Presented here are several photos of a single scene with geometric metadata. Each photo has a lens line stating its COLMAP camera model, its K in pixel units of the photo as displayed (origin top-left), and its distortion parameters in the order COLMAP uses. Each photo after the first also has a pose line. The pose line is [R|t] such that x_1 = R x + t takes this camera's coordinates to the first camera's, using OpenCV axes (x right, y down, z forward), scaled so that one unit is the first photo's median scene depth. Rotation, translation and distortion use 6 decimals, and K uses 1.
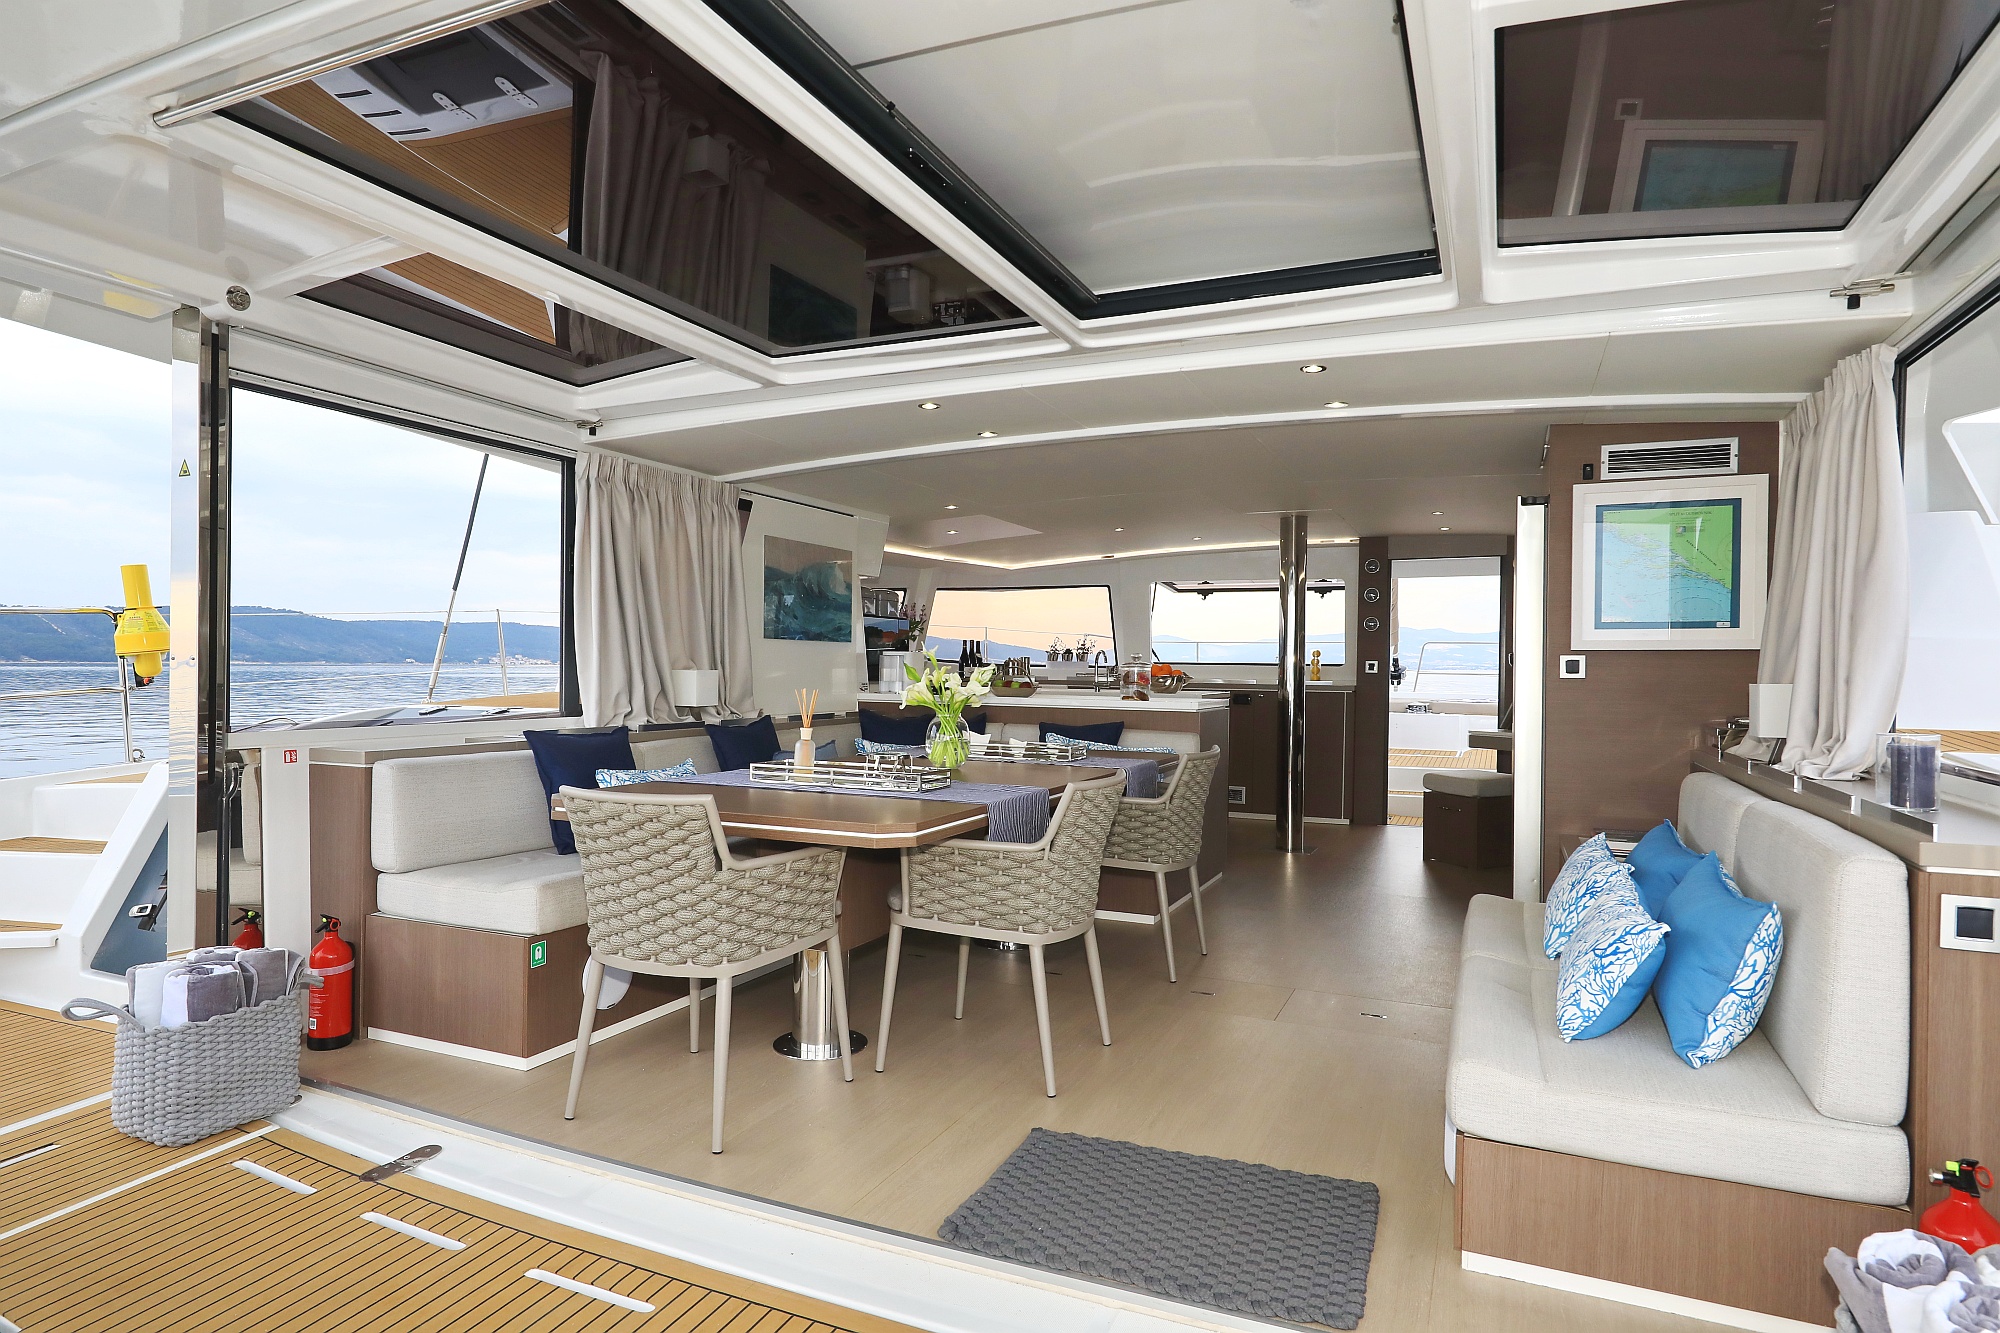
lens RADIAL K [[1122.7, 0, 942.3], [0, 1122.7, 664.4], [0, 0, 1]] dist [0.002165, 0.001144]
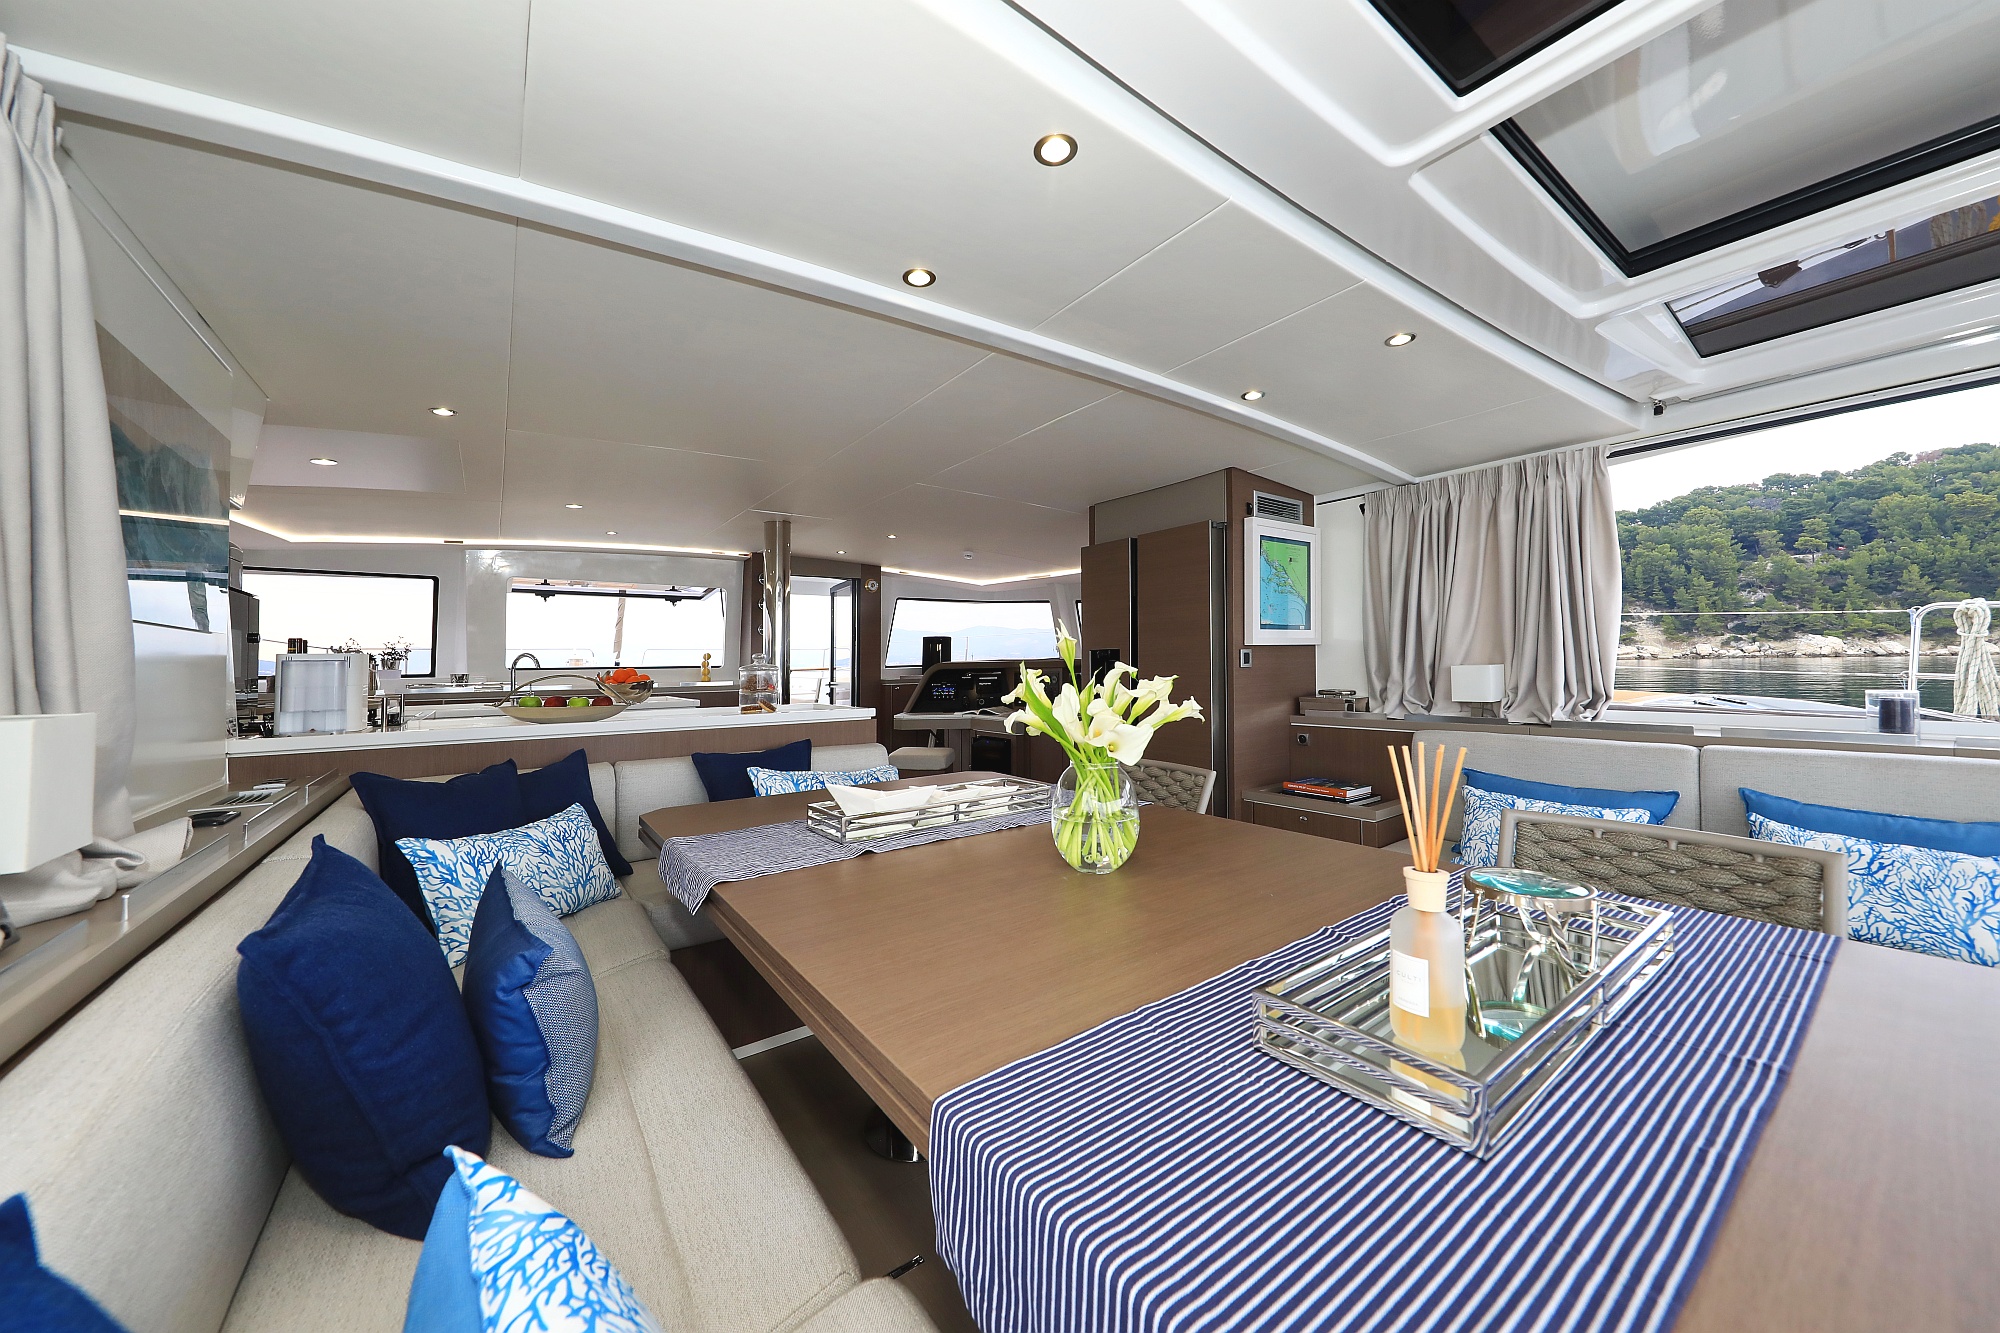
lens RADIAL K [[732.4, 0, 1006.1], [0, 732.4, 666.2], [0, 0, 1]] dist [-0.001511, -0.000040]
pose [[0.462083, -0.020631, 0.886596, -0.373225], [0.022086, 0.999687, 0.011752, -0.005481], [-0.886561, 0.014151, 0.462394, 1.029334]]
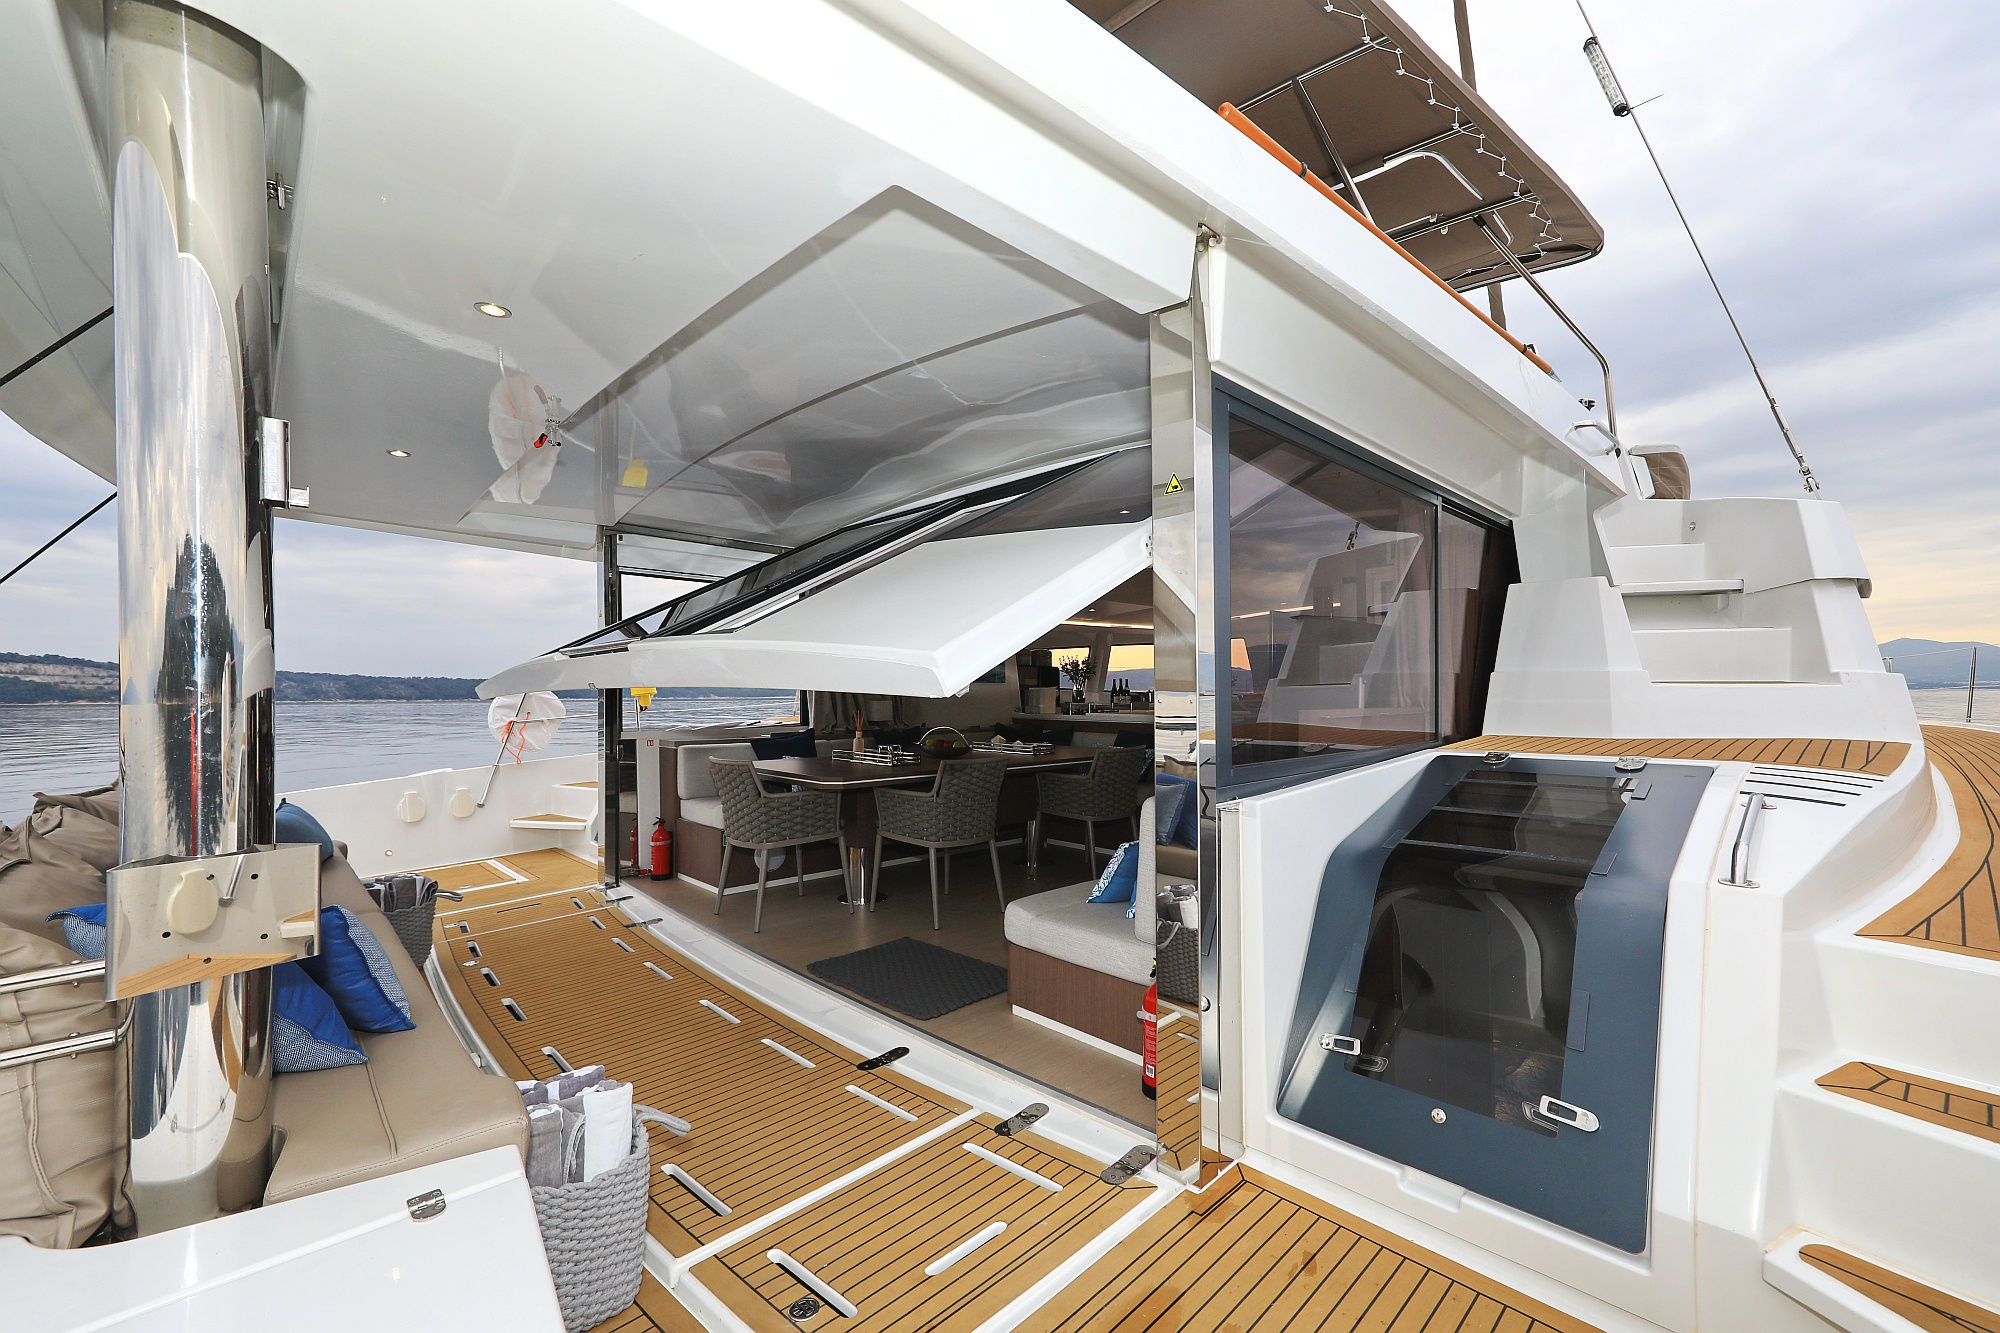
lens RADIAL K [[795.8, 0, 960.5], [0, 795.8, 682.1], [0, 0, 1]] dist [0.001786, -0.000224]
pose [[0.922400, -0.017792, -0.385825, 0.563543], [0.012015, 0.999777, -0.017378, -0.001751], [0.386049, 0.011393, 0.922408, -0.178767]]
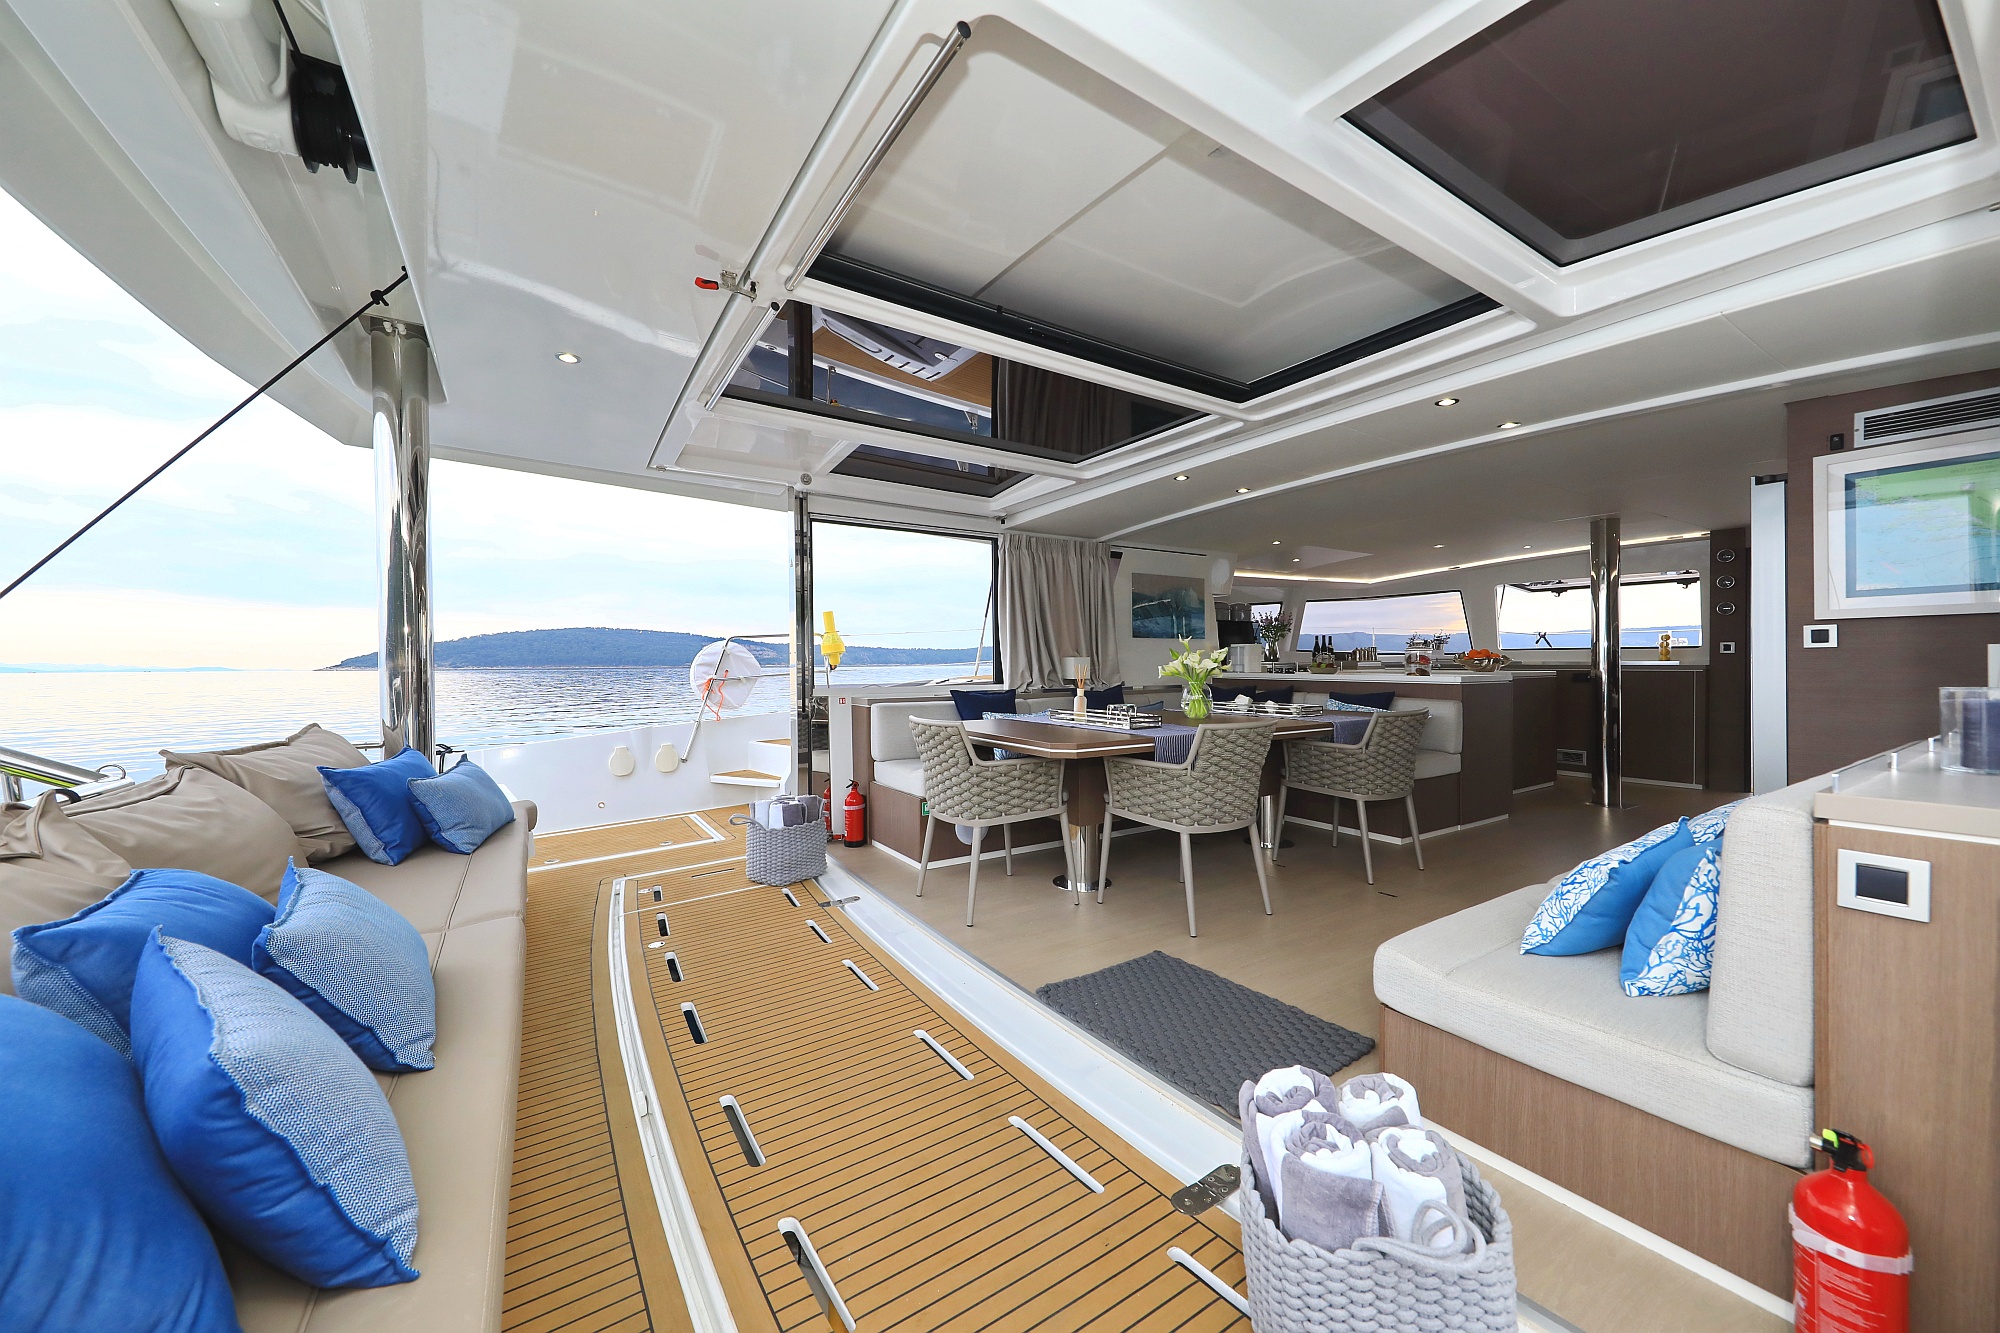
lens RADIAL K [[704.9, 0, 980.2], [0, 704.9, 663.9], [0, 0, 1]] dist [0.002156, 0.000409]
pose [[0.845159, -0.012873, -0.534360, 0.312408], [0.014082, 0.999899, -0.001815, 0.021093], [0.534329, -0.005990, 0.845255, 0.061047]]
